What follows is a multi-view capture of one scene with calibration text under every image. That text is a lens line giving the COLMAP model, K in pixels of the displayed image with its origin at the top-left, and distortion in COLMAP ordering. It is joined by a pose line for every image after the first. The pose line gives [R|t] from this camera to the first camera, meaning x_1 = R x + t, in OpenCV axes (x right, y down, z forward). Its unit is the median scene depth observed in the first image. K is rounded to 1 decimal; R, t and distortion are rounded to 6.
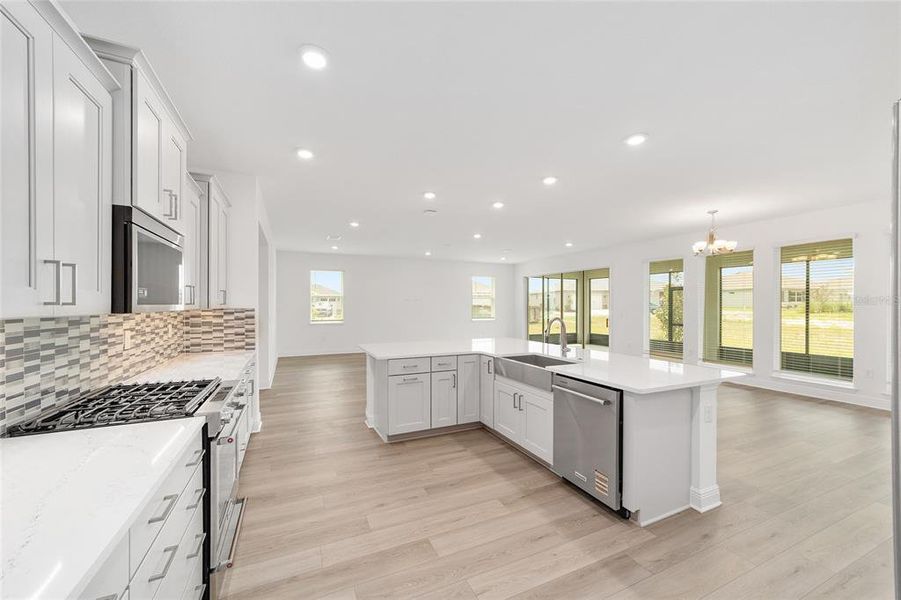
lens RADIAL K [[346.8, 0, 451.6], [0, 346.8, 304.2], [0, 0, 1]] dist [-0.001192, -0.000143]
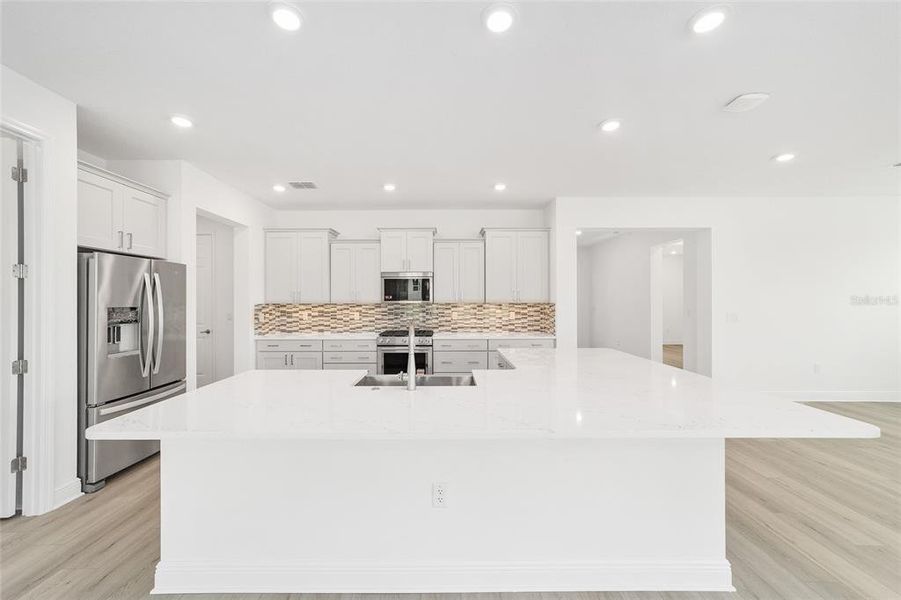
lens RADIAL K [[320.0, 0, 442.1], [0, 320.0, 299.3], [0, 0, 1]] dist [-0.025435, -0.000142]
pose [[-0.416478, -0.006637, -0.909122, 0.881939], [0.004695, 0.999944, -0.009450, 0.009500], [0.909134, -0.008204, -0.416424, 1.484389]]
